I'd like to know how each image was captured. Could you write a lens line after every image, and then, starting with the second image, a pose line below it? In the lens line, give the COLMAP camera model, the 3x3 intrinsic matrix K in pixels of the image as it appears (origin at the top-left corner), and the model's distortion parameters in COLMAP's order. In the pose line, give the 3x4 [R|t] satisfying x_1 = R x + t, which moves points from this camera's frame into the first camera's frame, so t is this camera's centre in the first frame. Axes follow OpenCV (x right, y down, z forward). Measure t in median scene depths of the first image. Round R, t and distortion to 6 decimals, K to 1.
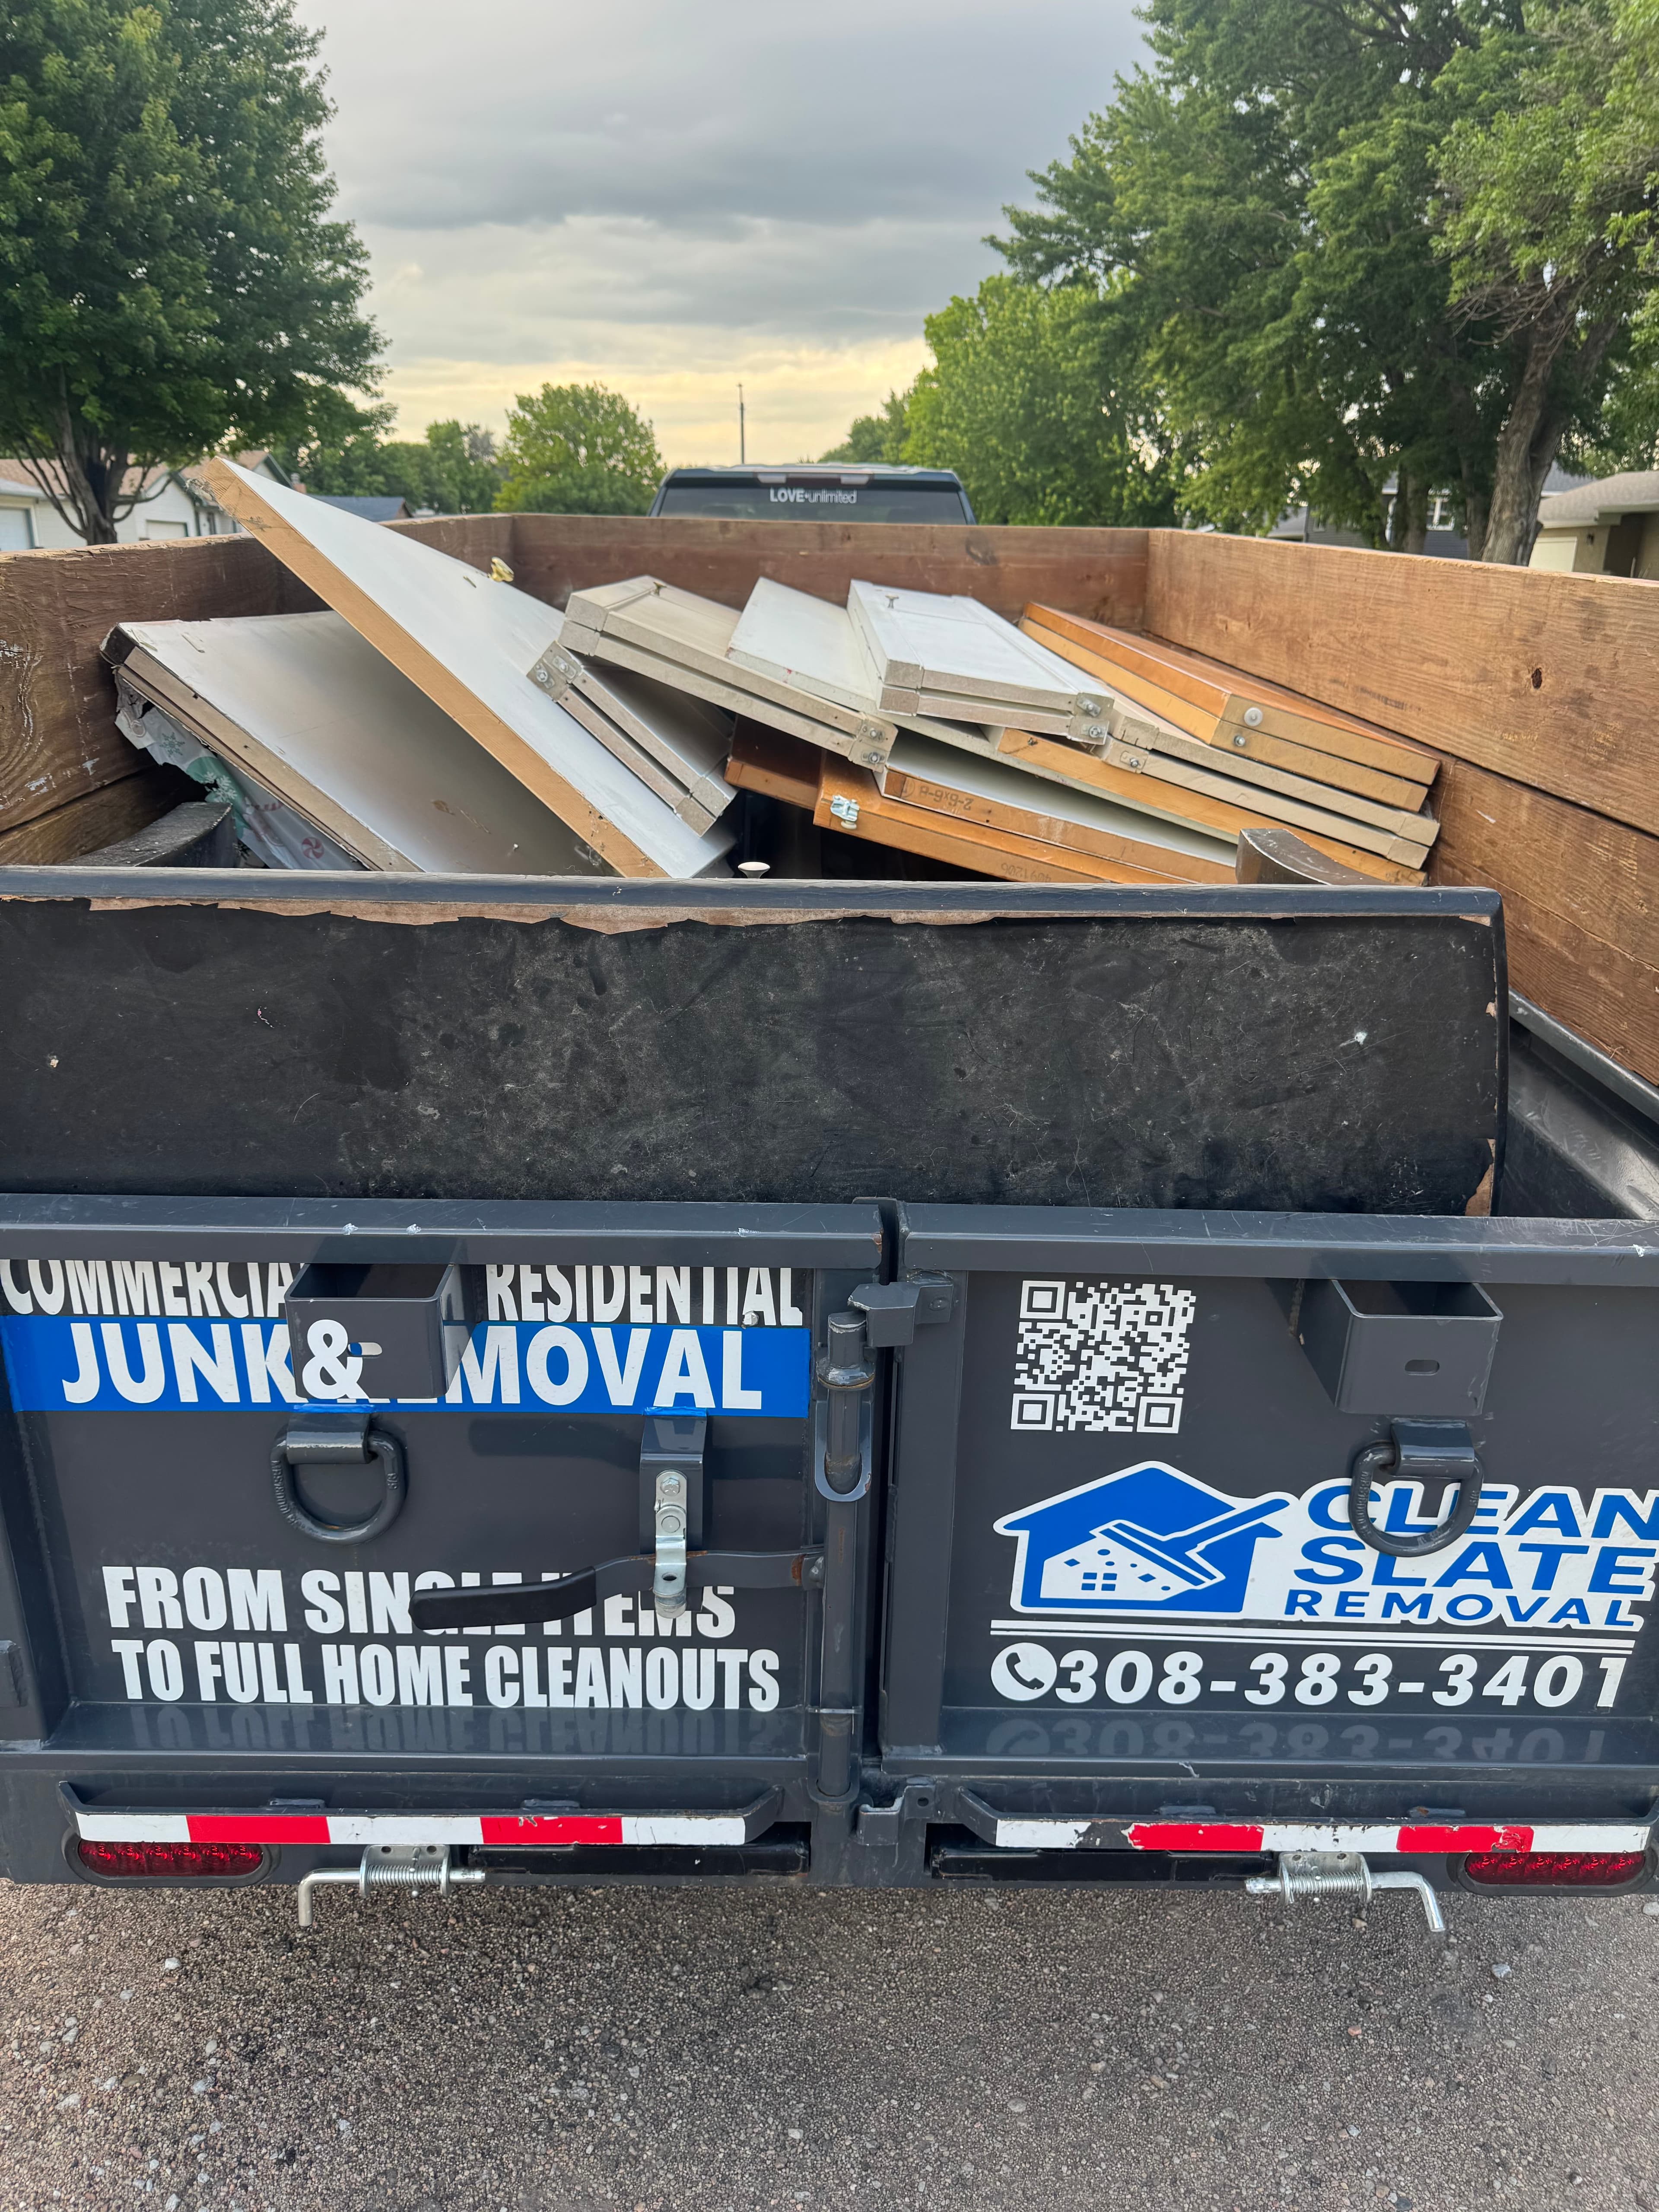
lens RADIAL K [[1512.9, 0, 830.0], [0, 1512.9, 1099.5], [0, 0, 1]] dist [0.135524, -0.271284]
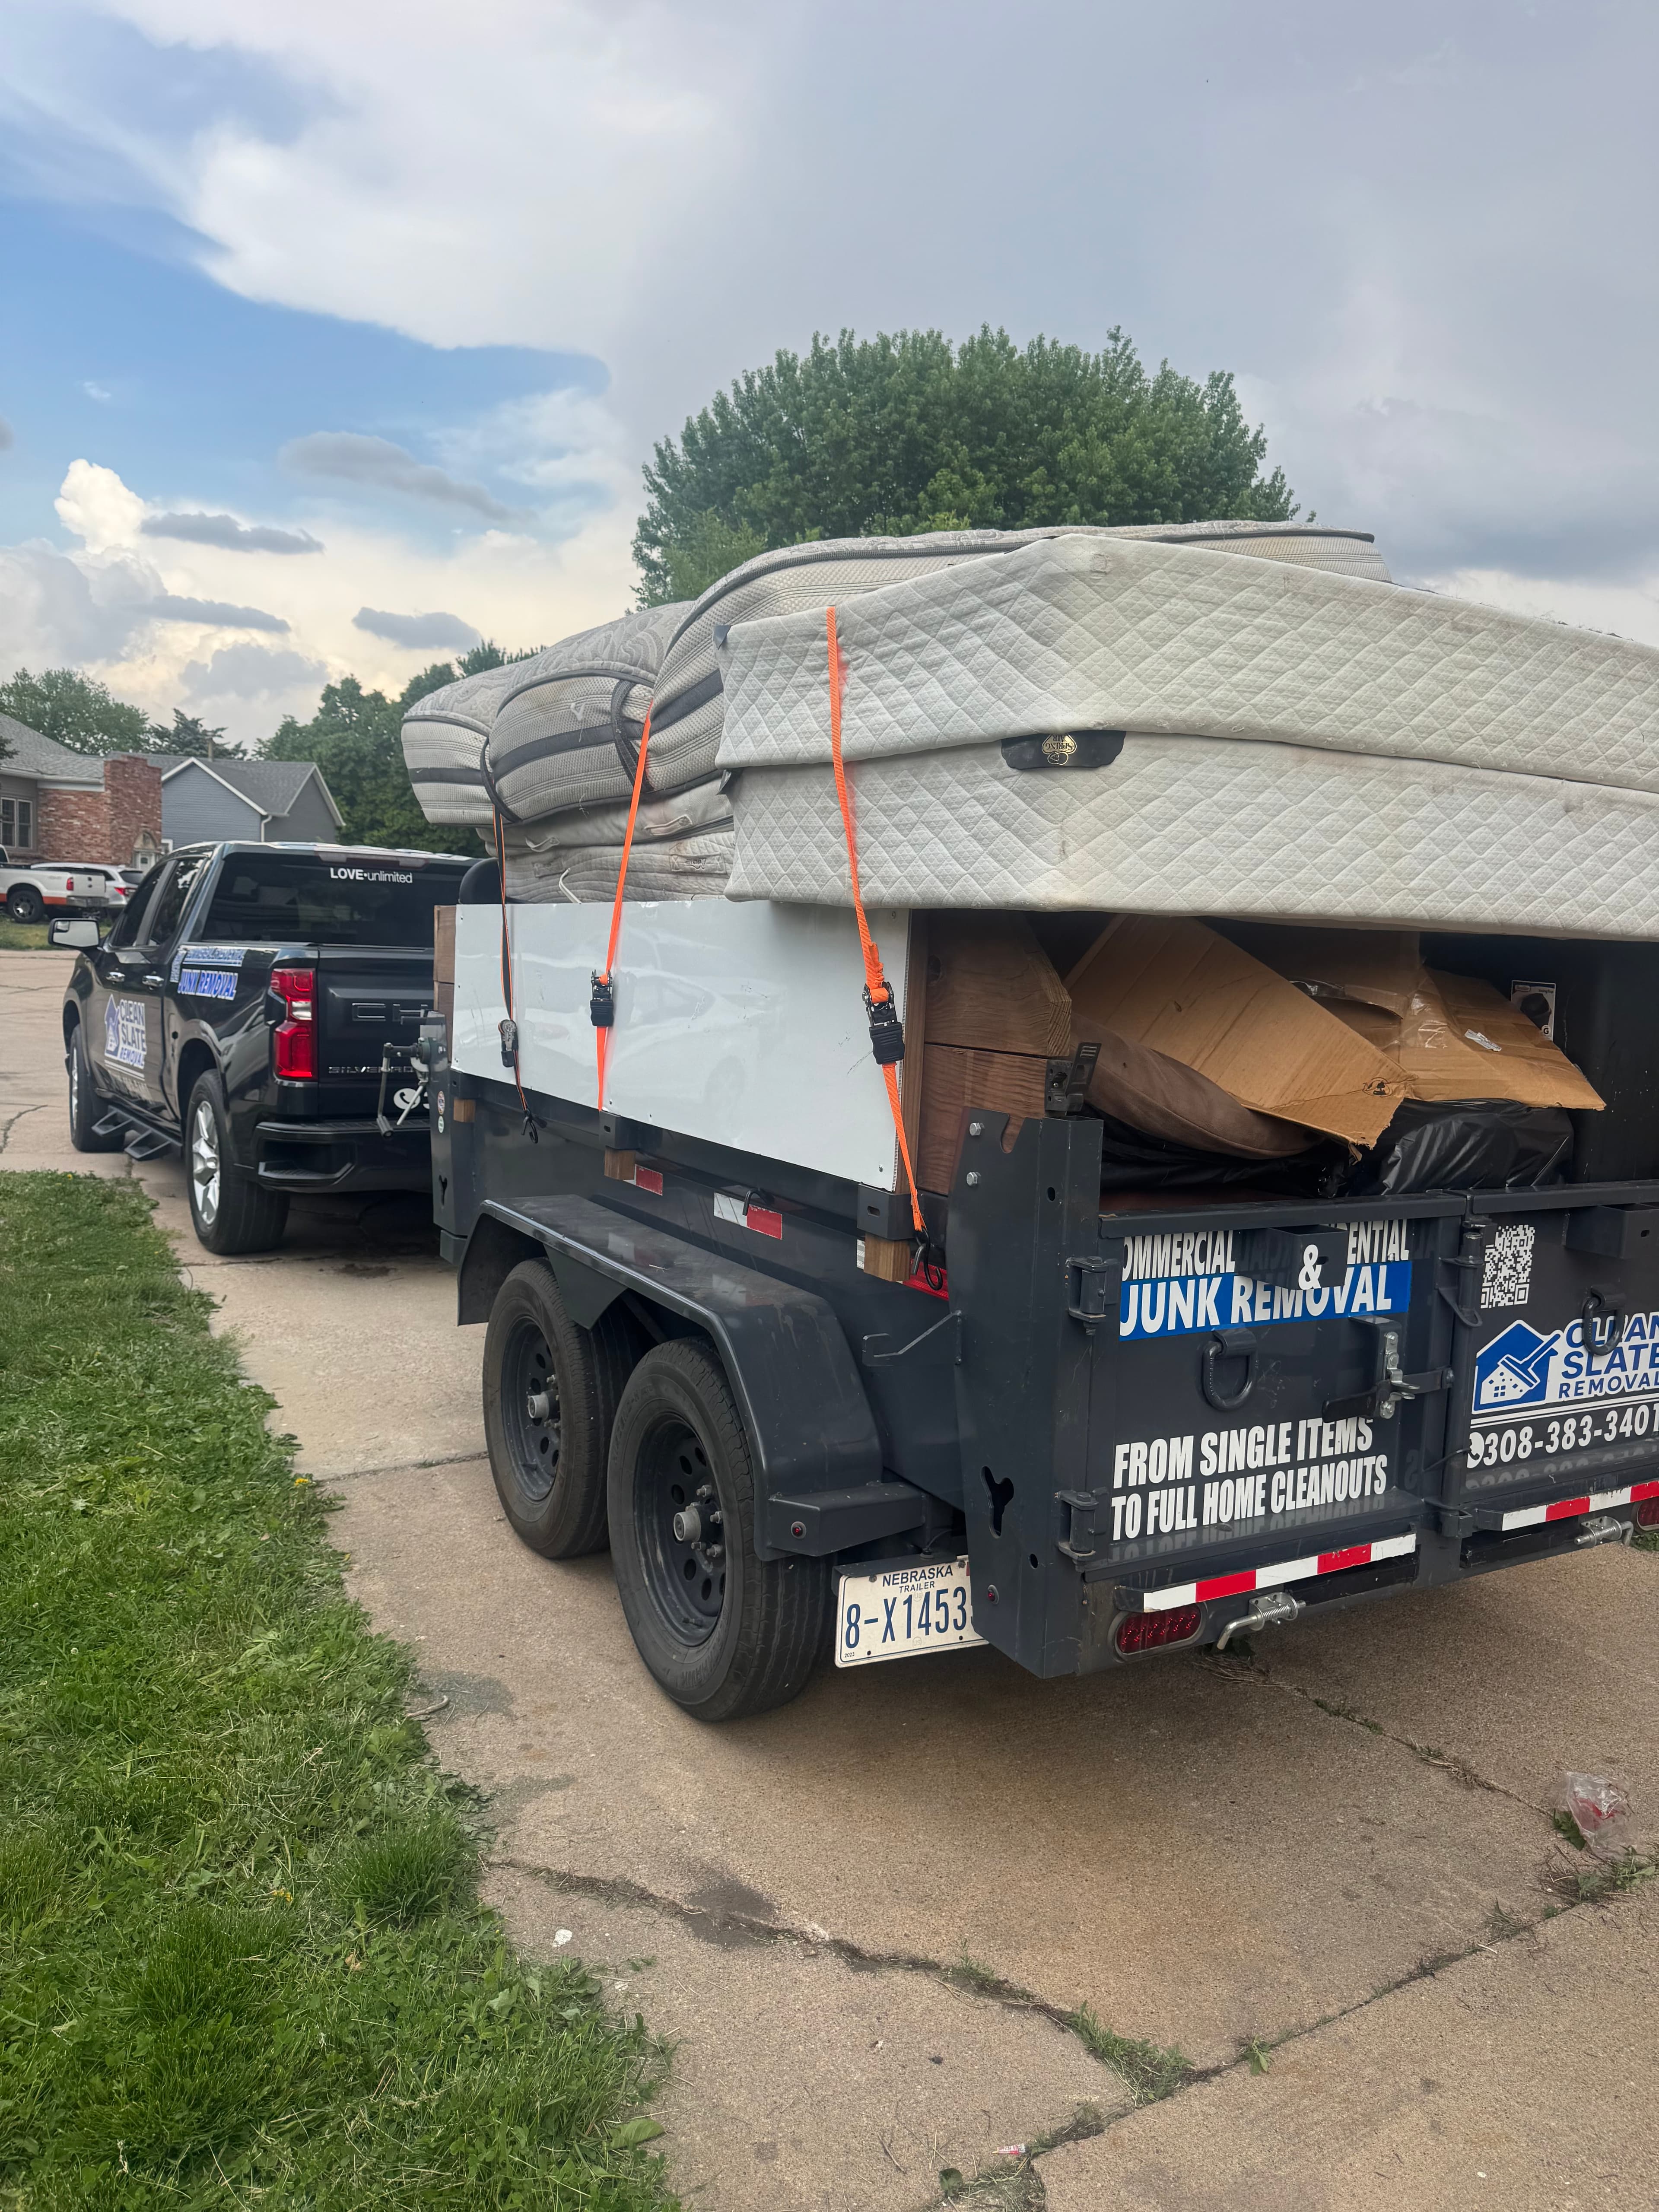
lens RADIAL K [[1512.9, 0, 830.0], [0, 1512.9, 1099.5], [0, 0, 1]] dist [0.135524, -0.271284]
pose [[0.872226, -0.029298, 0.488224, -1.556597], [0.154972, 0.963327, -0.219055, 0.252840], [-0.463901, 0.266726, 0.844780, -0.389949]]
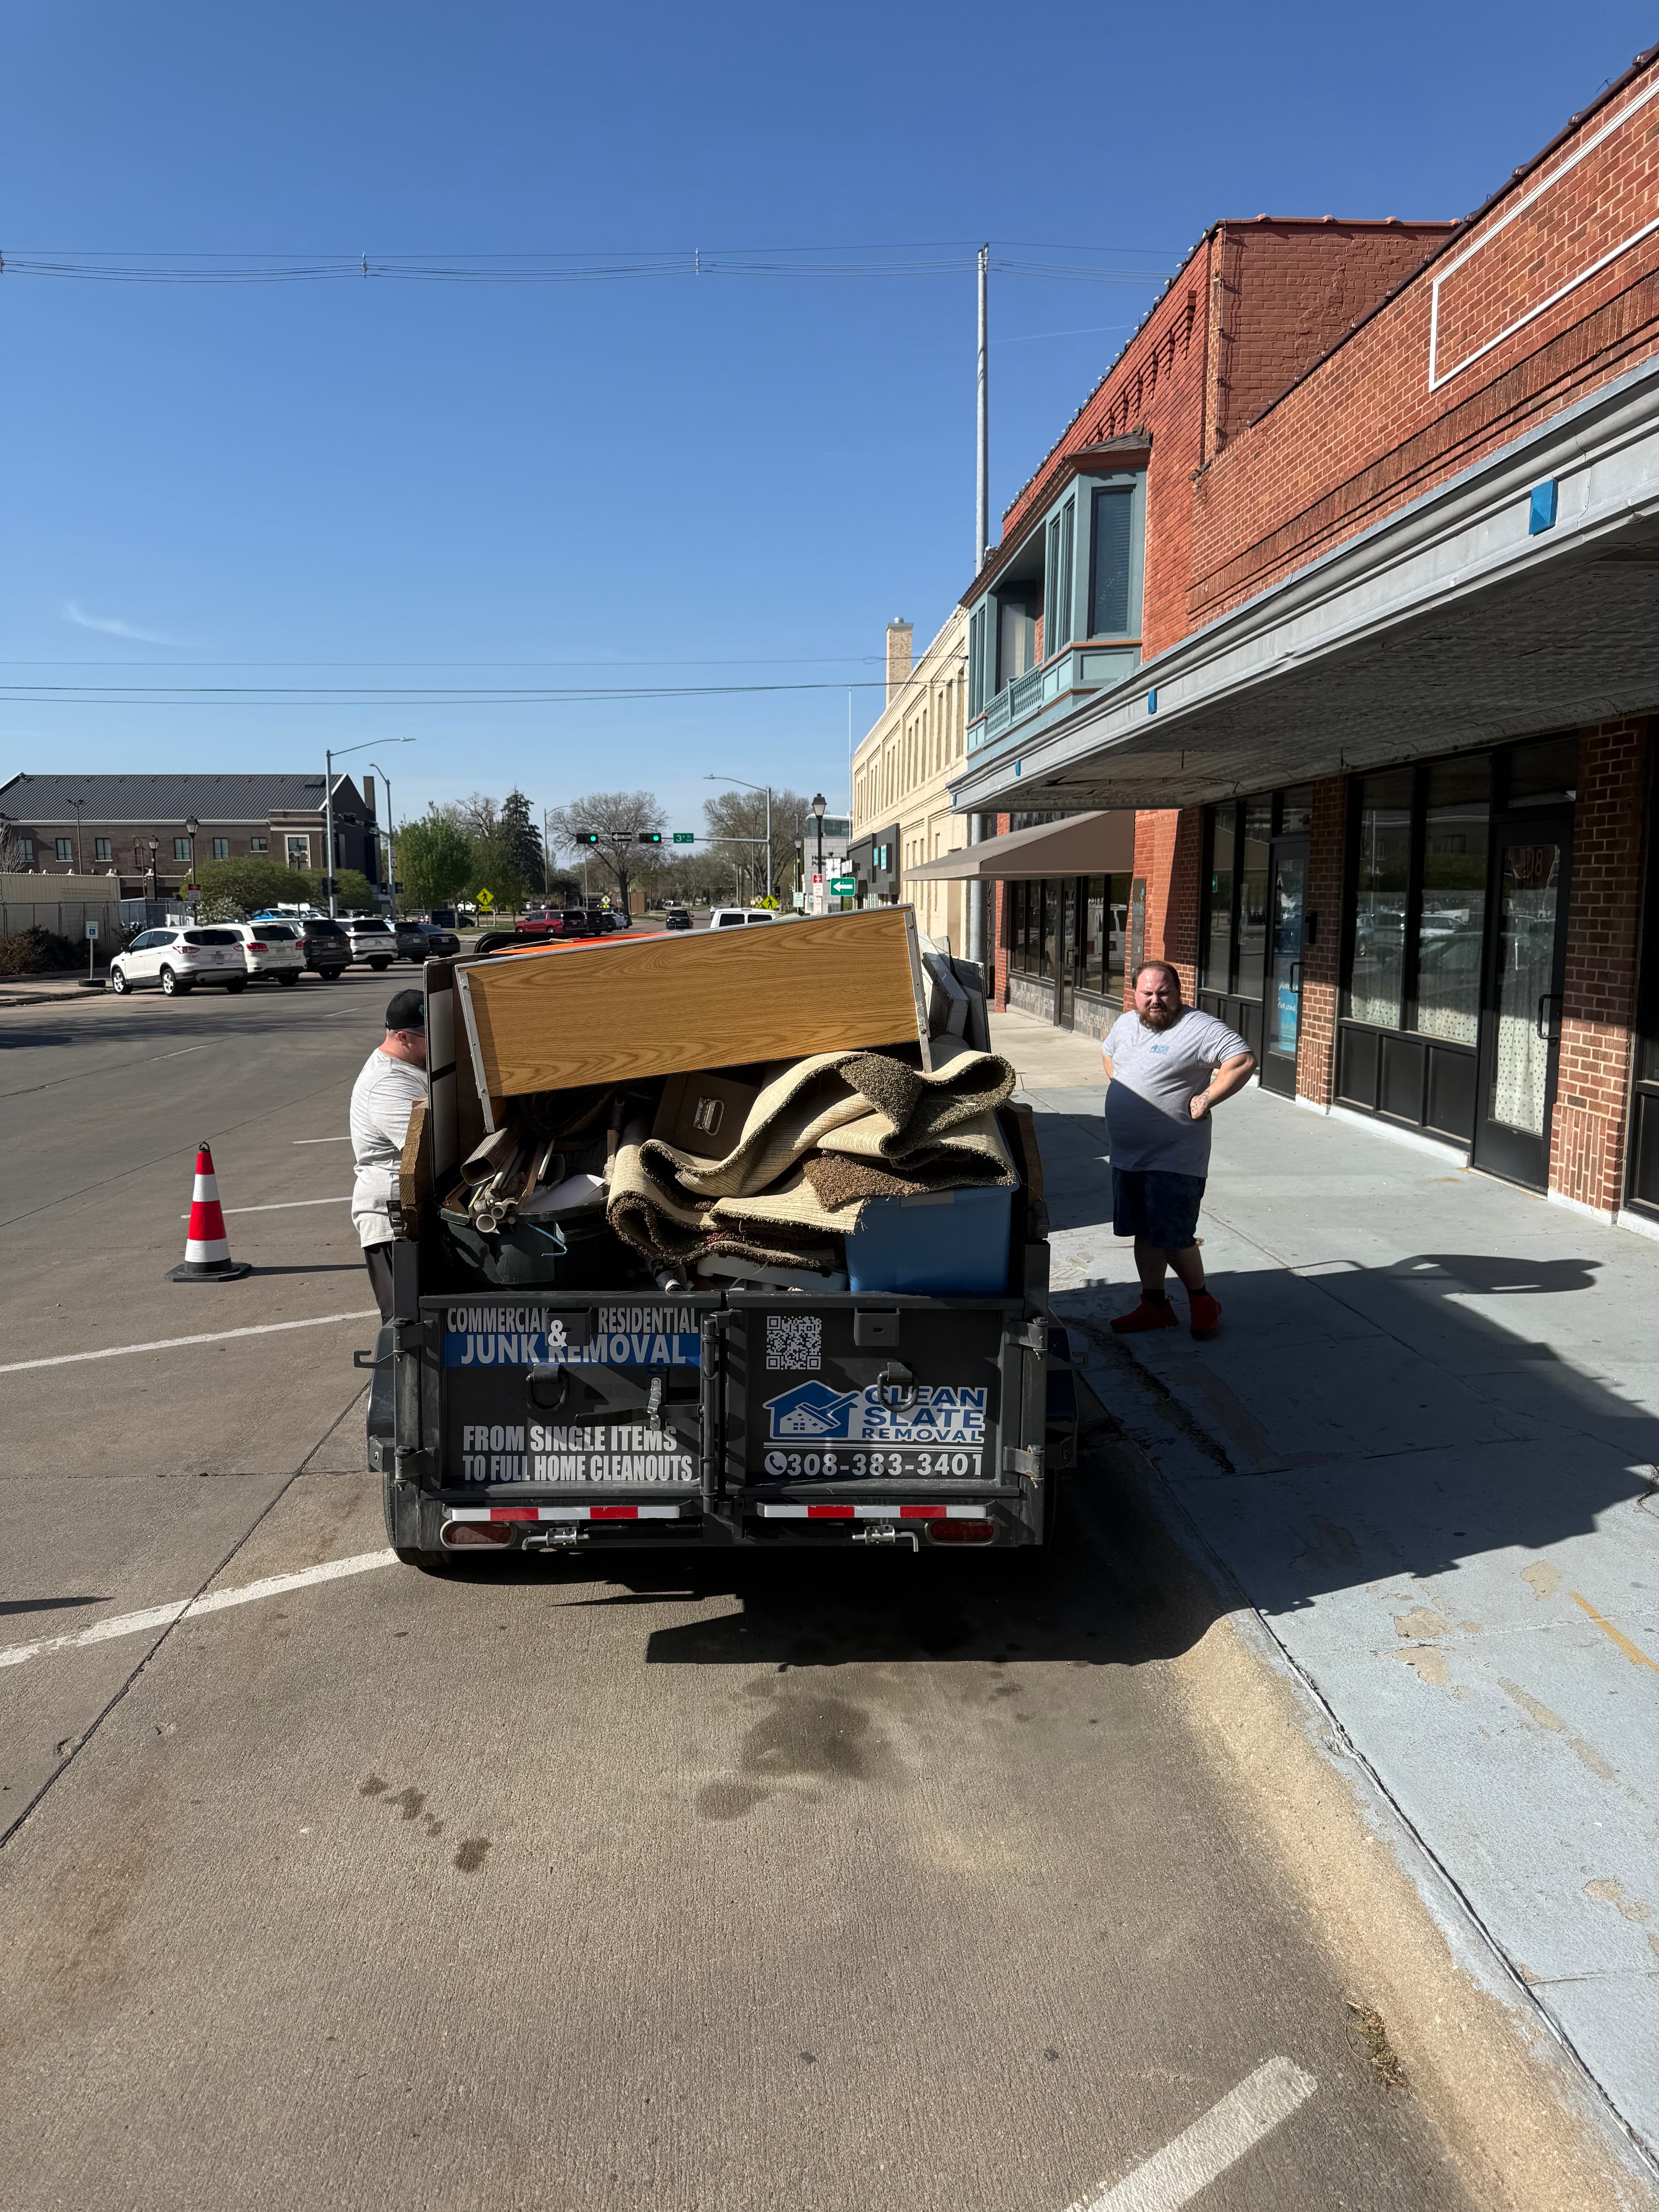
lens RADIAL K [[1512.9, 0, 830.0], [0, 1512.9, 1099.5], [0, 0, 1]] dist [0.135524, -0.271284]
pose [[0.999689, -0.012599, 0.021513, 0.180489], [0.017461, 0.969756, -0.243453, 0.420640], [-0.017795, 0.243753, 0.969674, -2.032129]]
